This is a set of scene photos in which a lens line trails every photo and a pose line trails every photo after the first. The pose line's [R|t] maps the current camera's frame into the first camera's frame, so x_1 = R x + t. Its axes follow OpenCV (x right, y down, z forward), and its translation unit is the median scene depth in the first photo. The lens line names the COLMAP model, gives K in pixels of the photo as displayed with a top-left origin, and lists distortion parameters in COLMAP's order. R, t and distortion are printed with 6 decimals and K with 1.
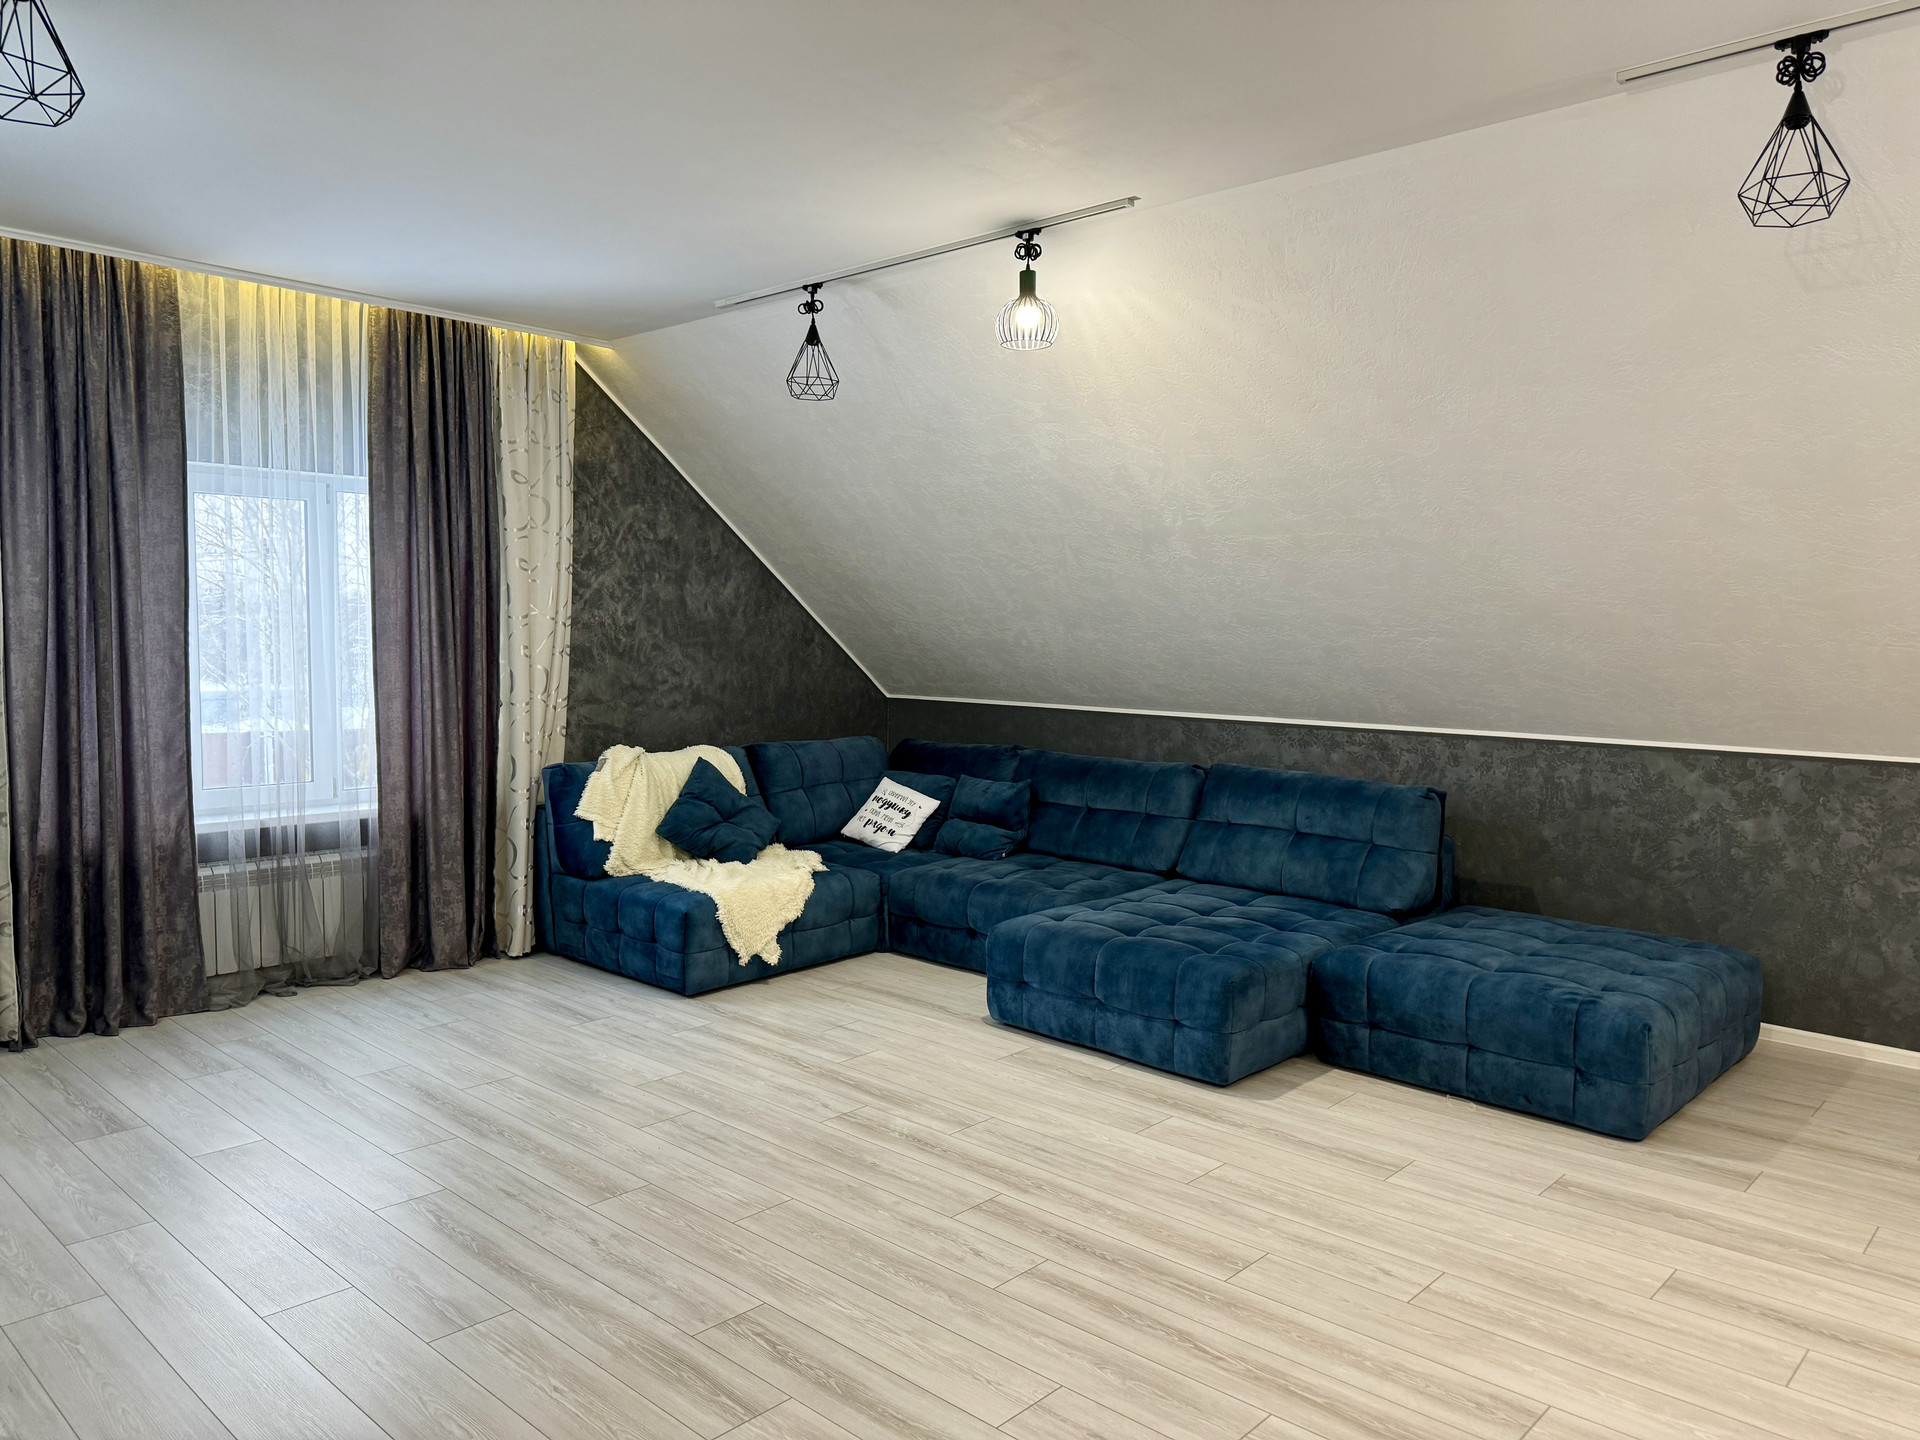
lens RADIAL K [[1350.3, 0, 953.5], [0, 1350.3, 728.5], [0, 0, 1]] dist [0.008501, -0.015590]
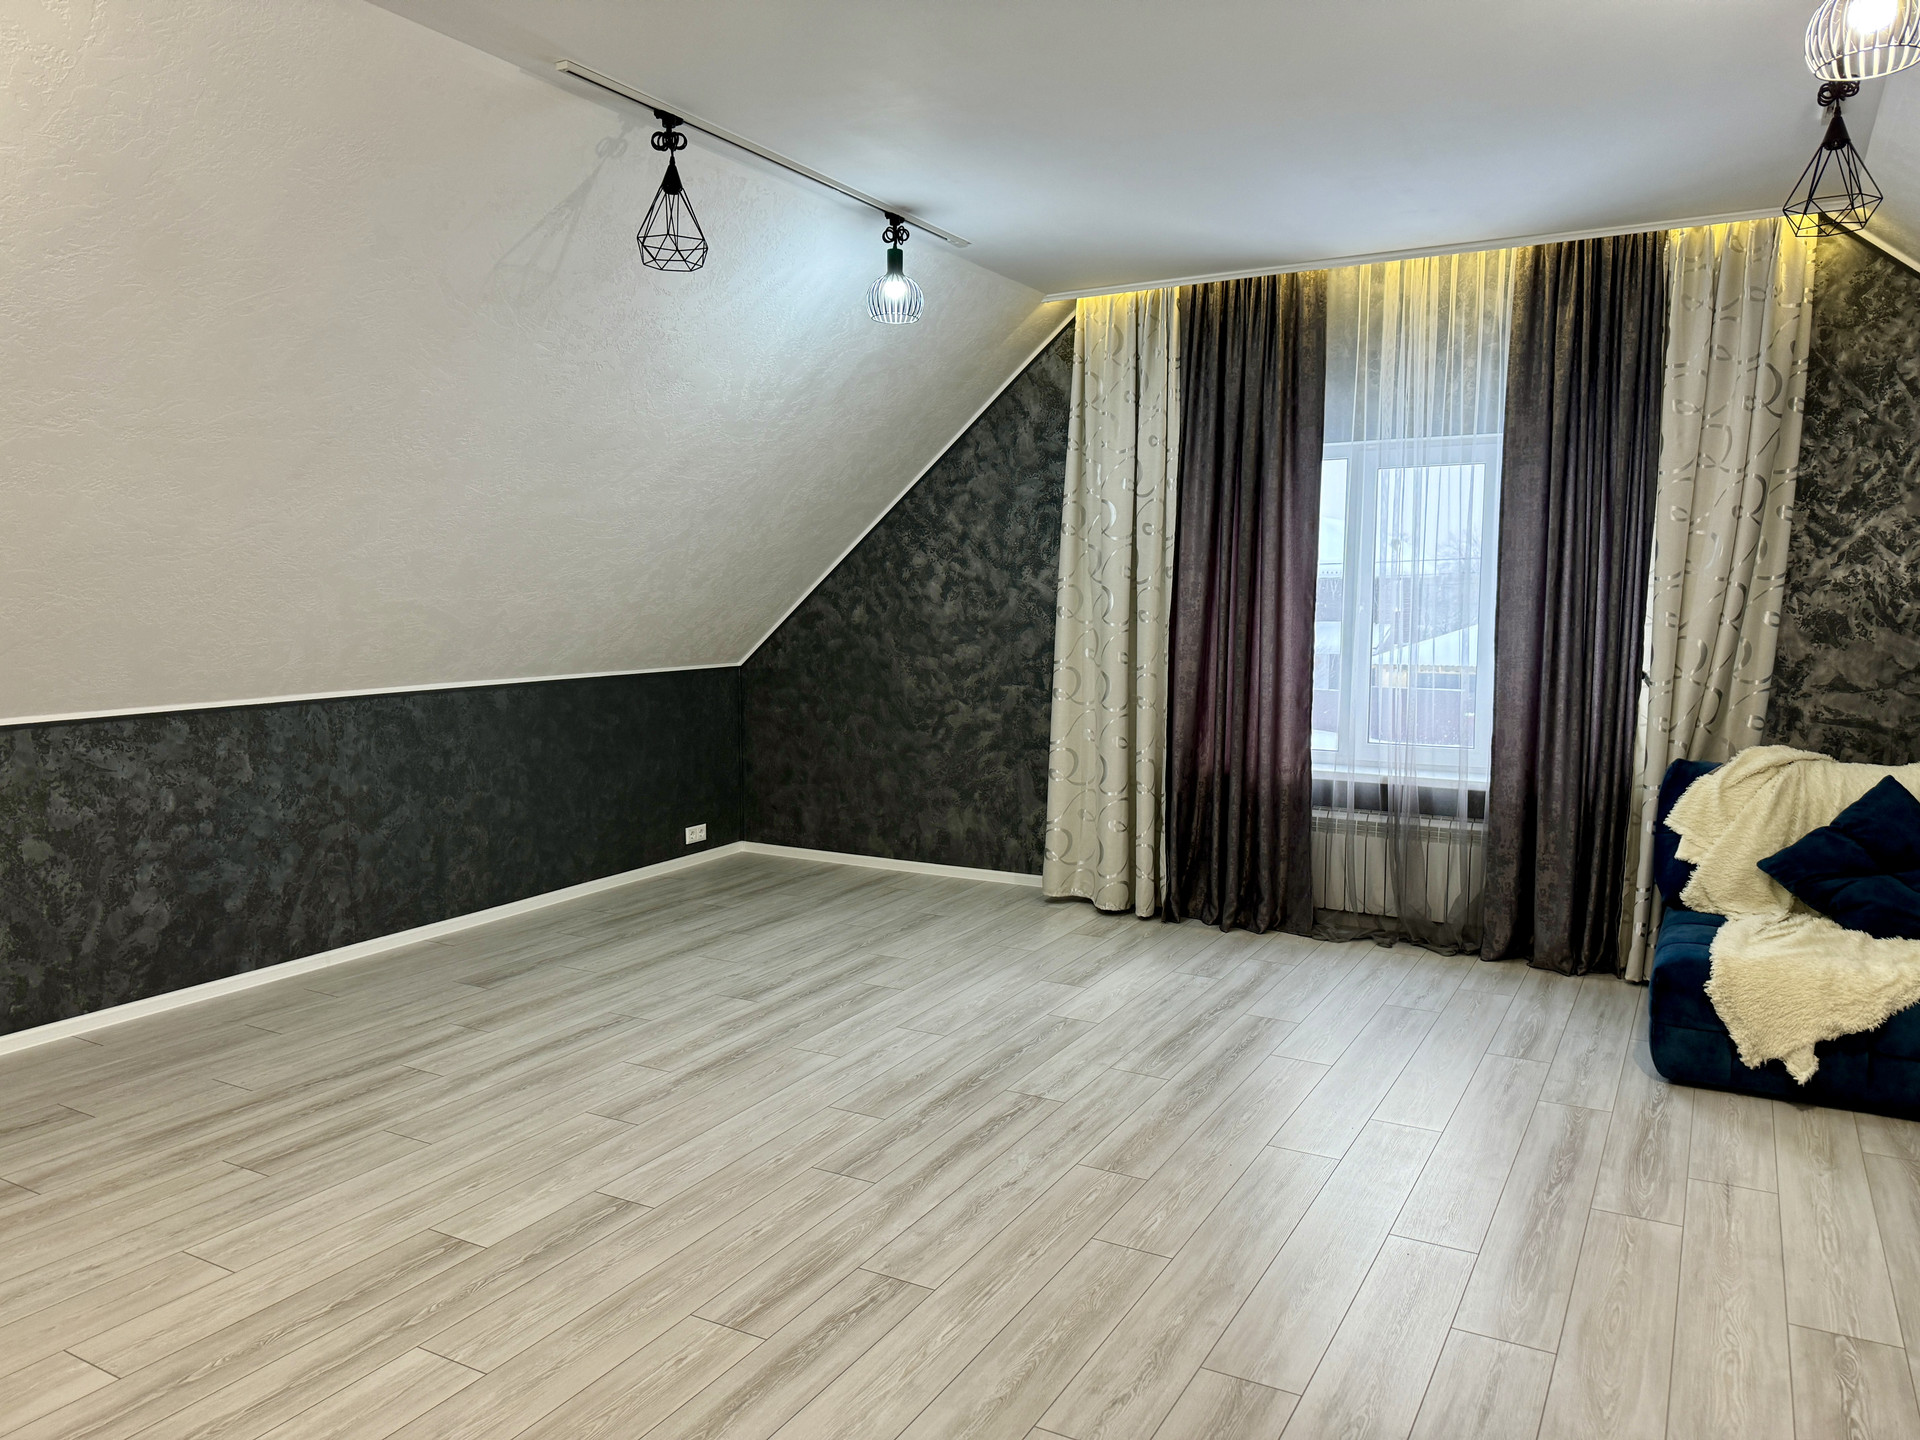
lens RADIAL K [[1350.3, 0, 954.3], [0, 1350.3, 720.8], [0, 0, 1]] dist [0.008501, -0.015590]
pose [[0.222792, 0.085538, -0.971106, 0.414629], [-0.066169, 0.995173, 0.072477, -0.028103], [0.972618, 0.048110, 0.227376, 0.416048]]
